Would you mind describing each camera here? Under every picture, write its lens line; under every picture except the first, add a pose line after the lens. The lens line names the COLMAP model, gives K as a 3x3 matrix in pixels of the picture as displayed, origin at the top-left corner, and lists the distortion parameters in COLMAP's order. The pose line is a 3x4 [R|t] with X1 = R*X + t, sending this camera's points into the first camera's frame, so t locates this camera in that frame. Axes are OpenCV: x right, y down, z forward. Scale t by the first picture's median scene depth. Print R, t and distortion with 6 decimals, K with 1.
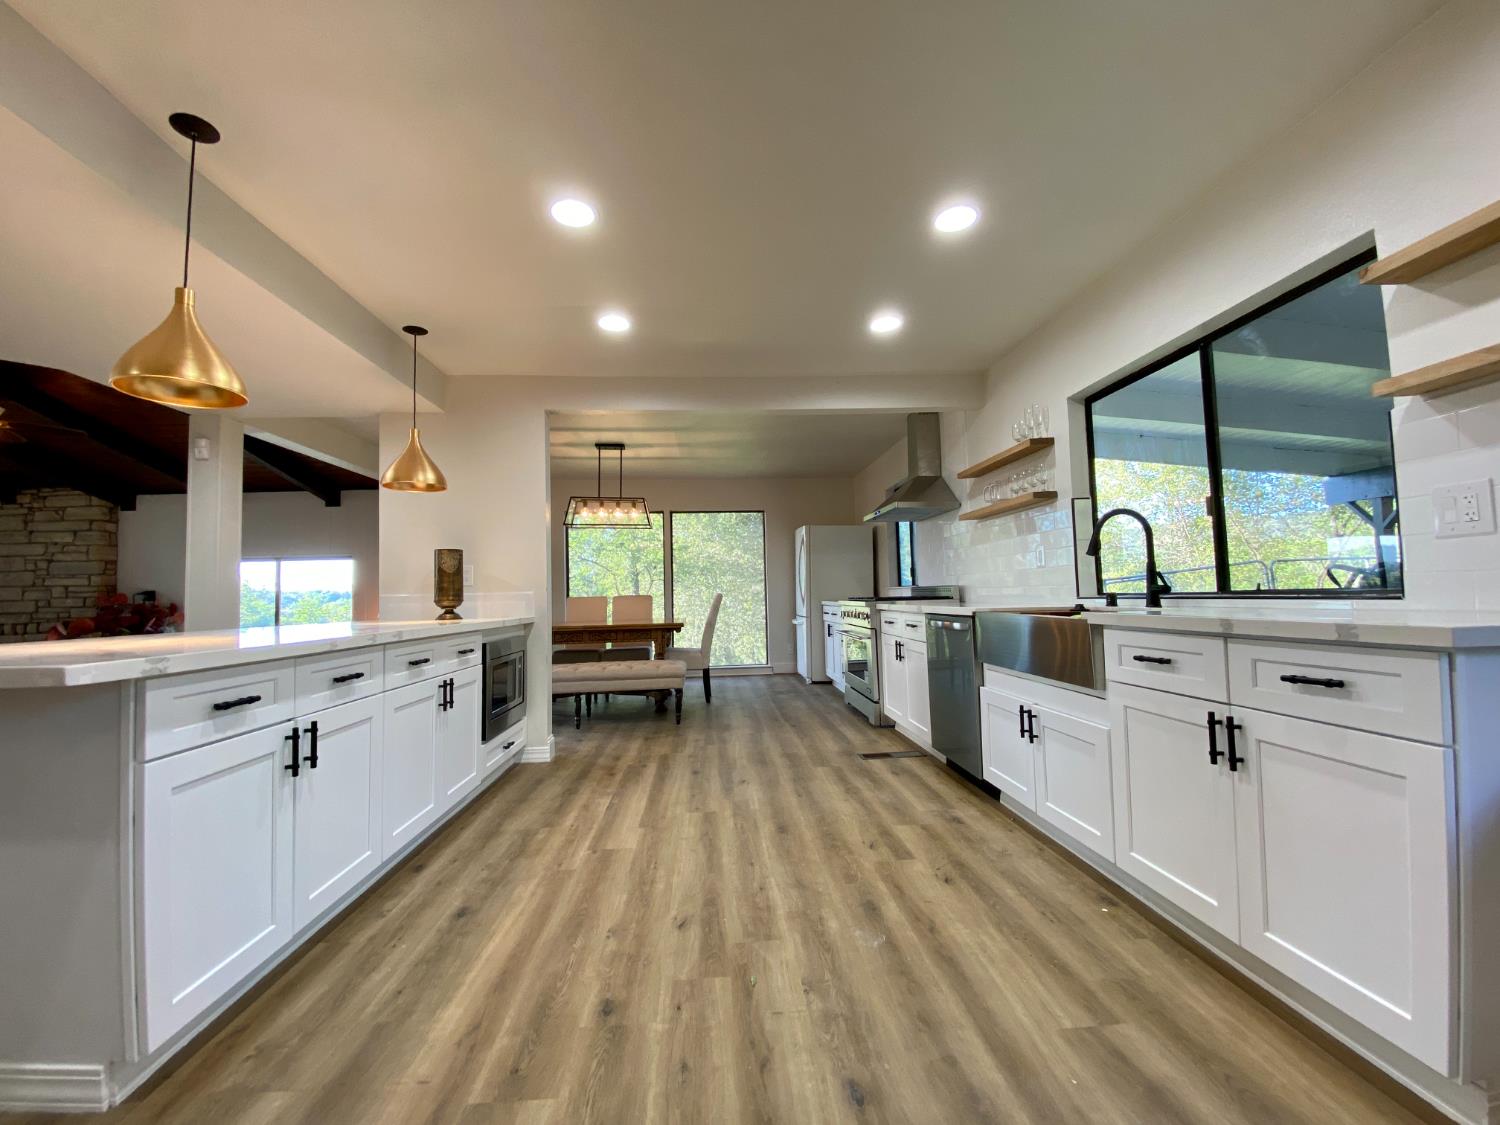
lens RADIAL K [[605.1, 0, 748.7], [0, 605.1, 563.3], [0, 0, 1]] dist [0.021984, -0.021183]
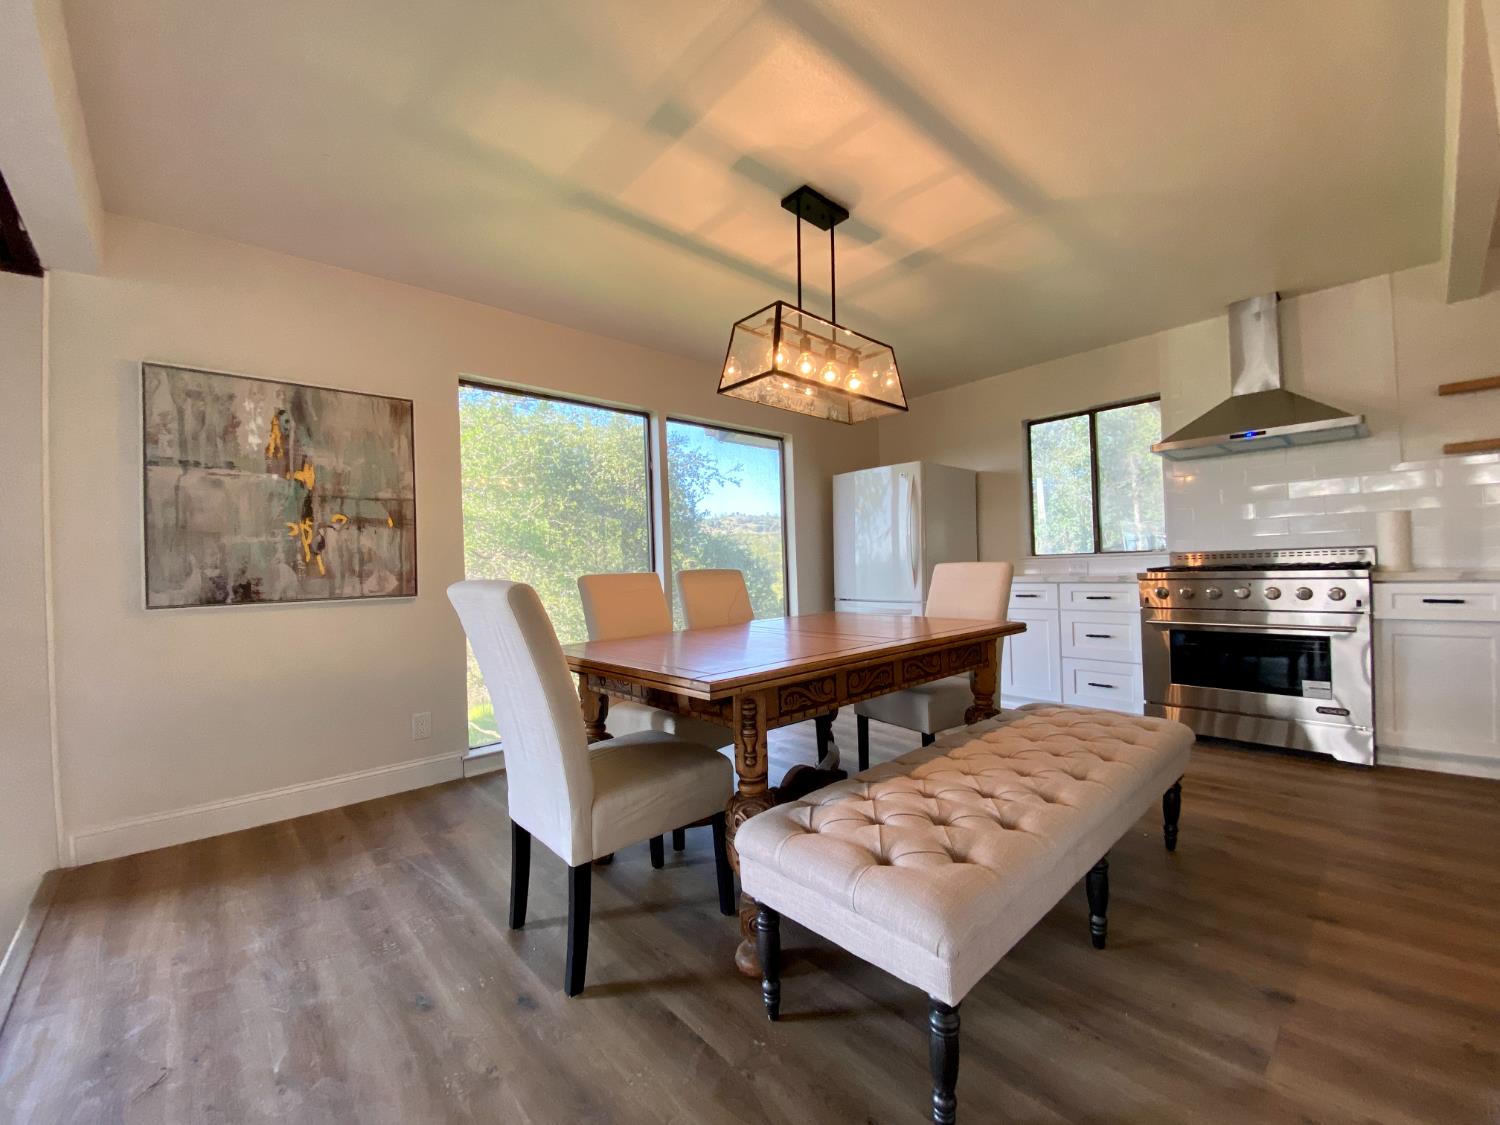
lens RADIAL K [[611.0, 0, 752.4], [0, 611.0, 561.9], [0, 0, 1]] dist [-0.003299, -0.010133]
pose [[0.786229, 0.003100, 0.617928, -1.035663], [-0.017849, 0.999684, 0.017697, 0.084975], [-0.617678, -0.024943, 0.786036, 1.384992]]
